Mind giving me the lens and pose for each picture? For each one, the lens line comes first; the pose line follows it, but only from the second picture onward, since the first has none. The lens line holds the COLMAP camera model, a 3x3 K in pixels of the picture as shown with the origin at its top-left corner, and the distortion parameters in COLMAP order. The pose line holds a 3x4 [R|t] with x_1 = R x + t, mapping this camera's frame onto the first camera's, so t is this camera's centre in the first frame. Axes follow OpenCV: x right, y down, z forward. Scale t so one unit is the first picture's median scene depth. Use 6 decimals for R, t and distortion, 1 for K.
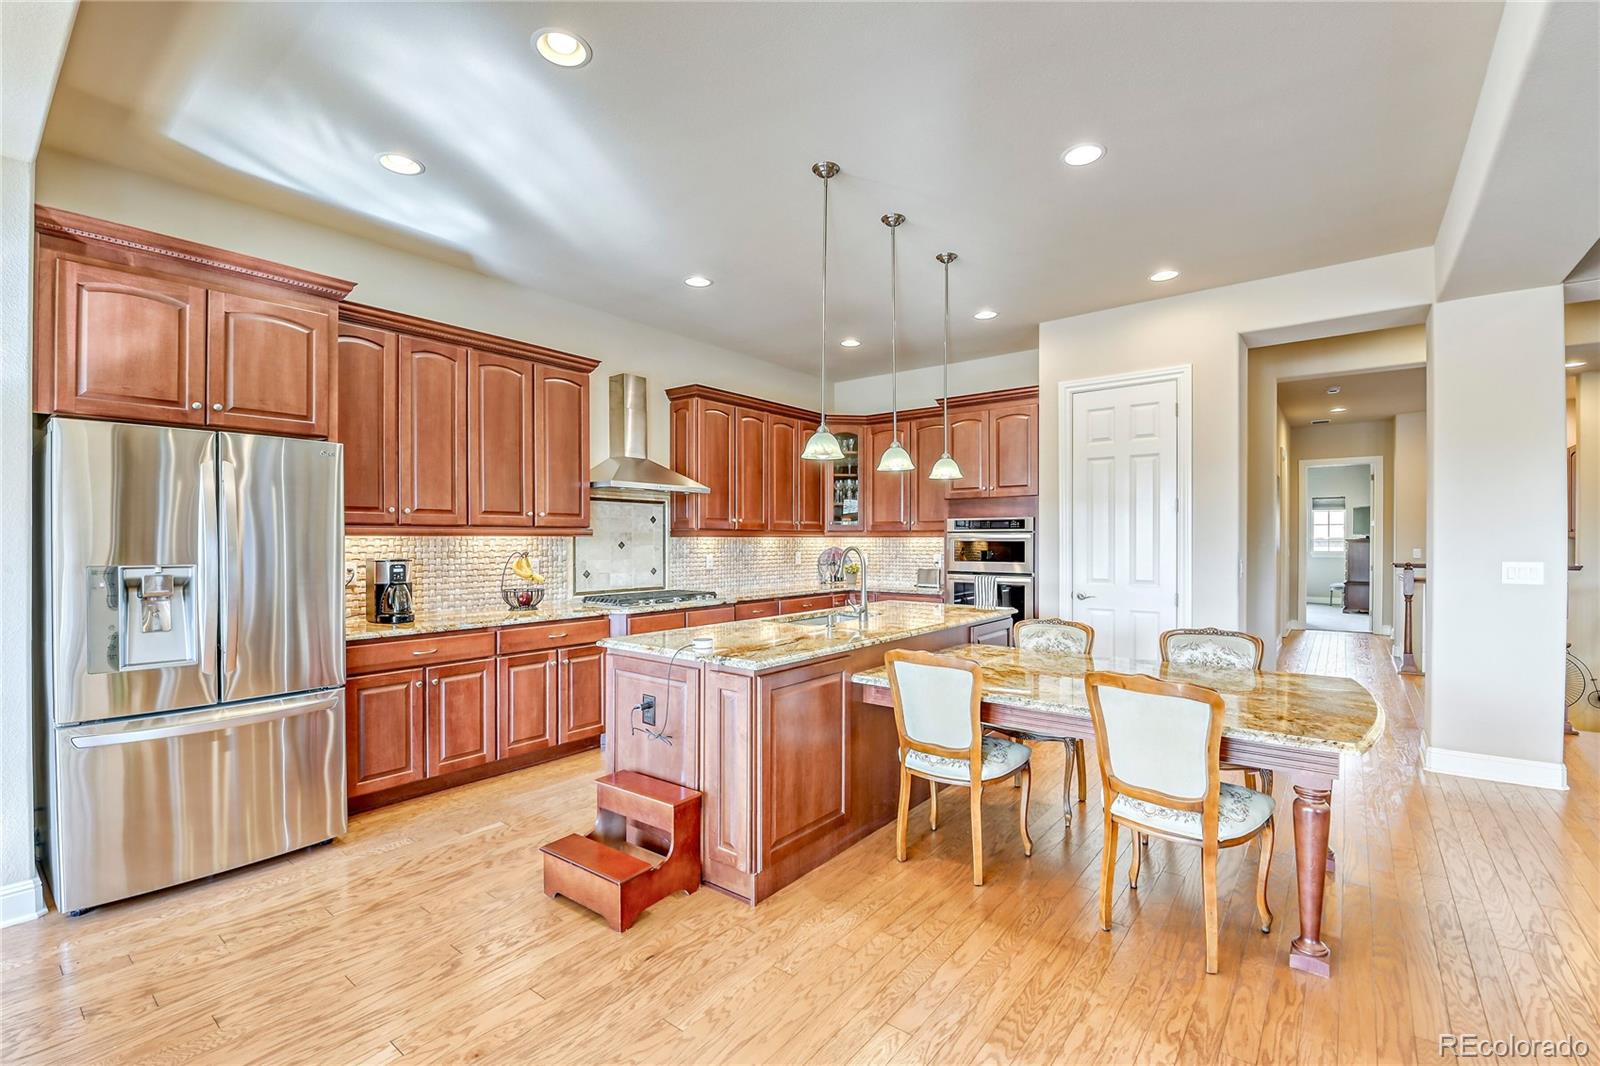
lens RADIAL K [[692.4, 0, 808.5], [0, 692.4, 535.3], [0, 0, 1]] dist [-0.012878, -0.000973]
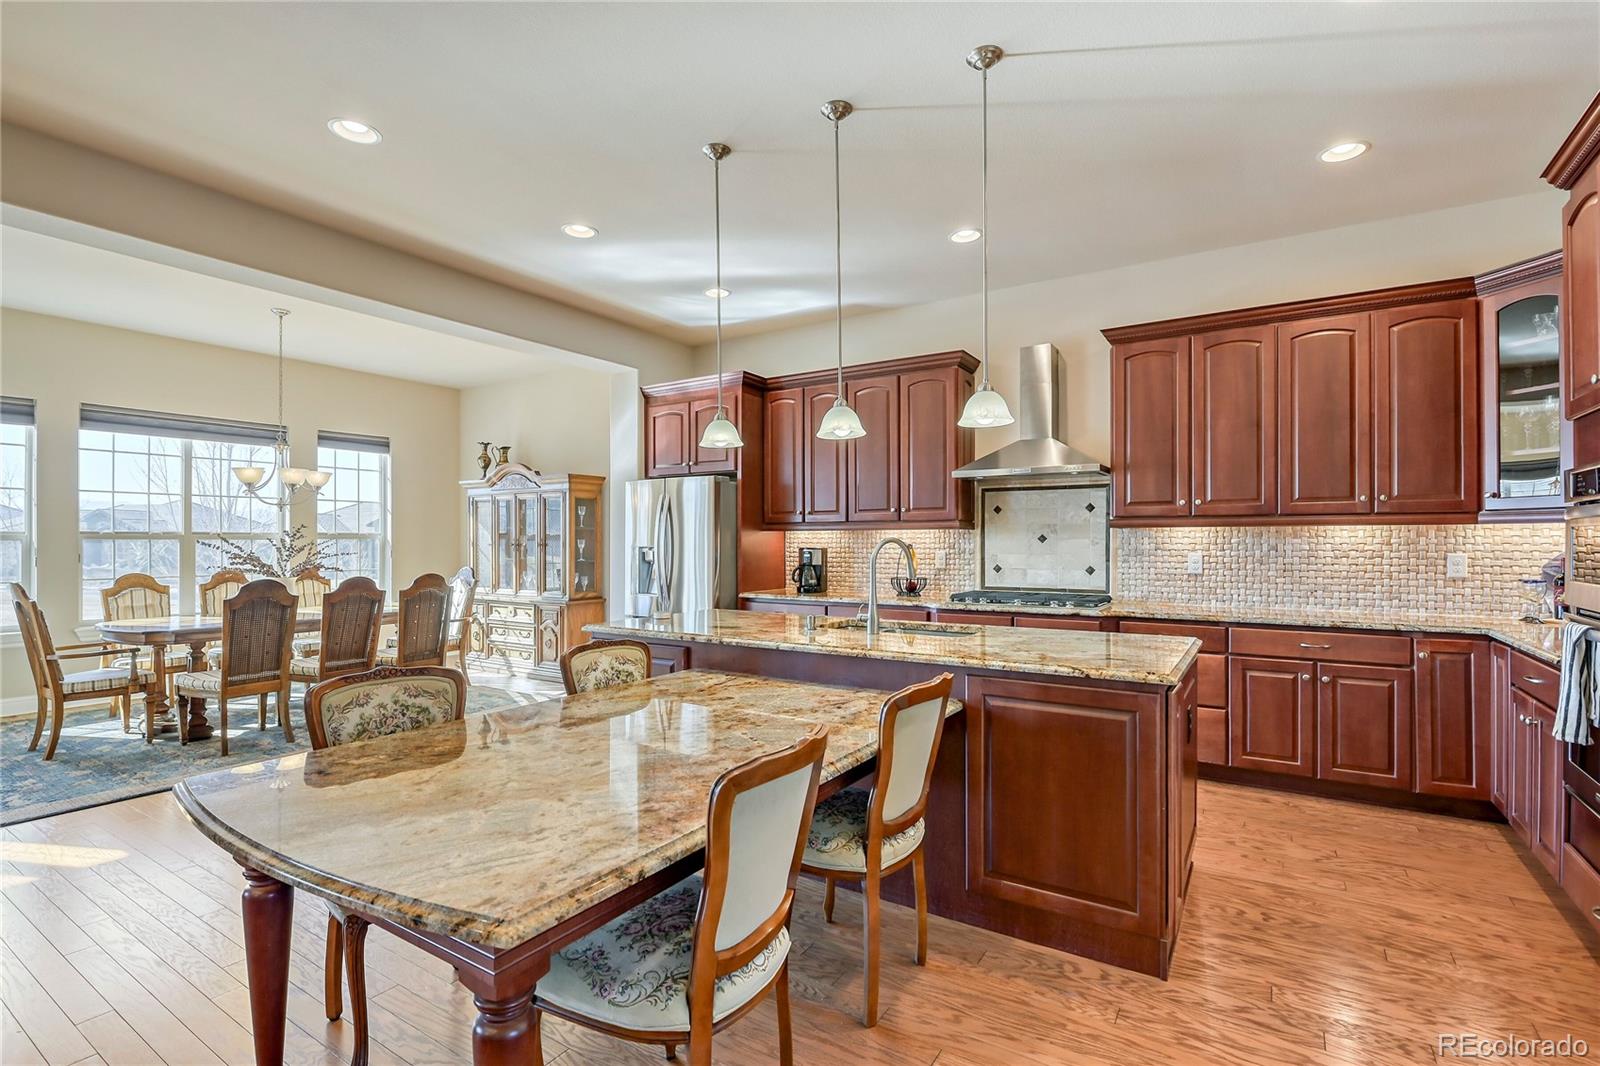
lens RADIAL K [[729.4, 0, 805.4], [0, 729.4, 539.5], [0, 0, 1]] dist [-0.000082, -0.000127]
pose [[0.084615, 0.006436, -0.996393, 0.634642], [0.011005, 0.999912, 0.007393, 0.005189], [0.996353, -0.011591, 0.084536, 0.618504]]
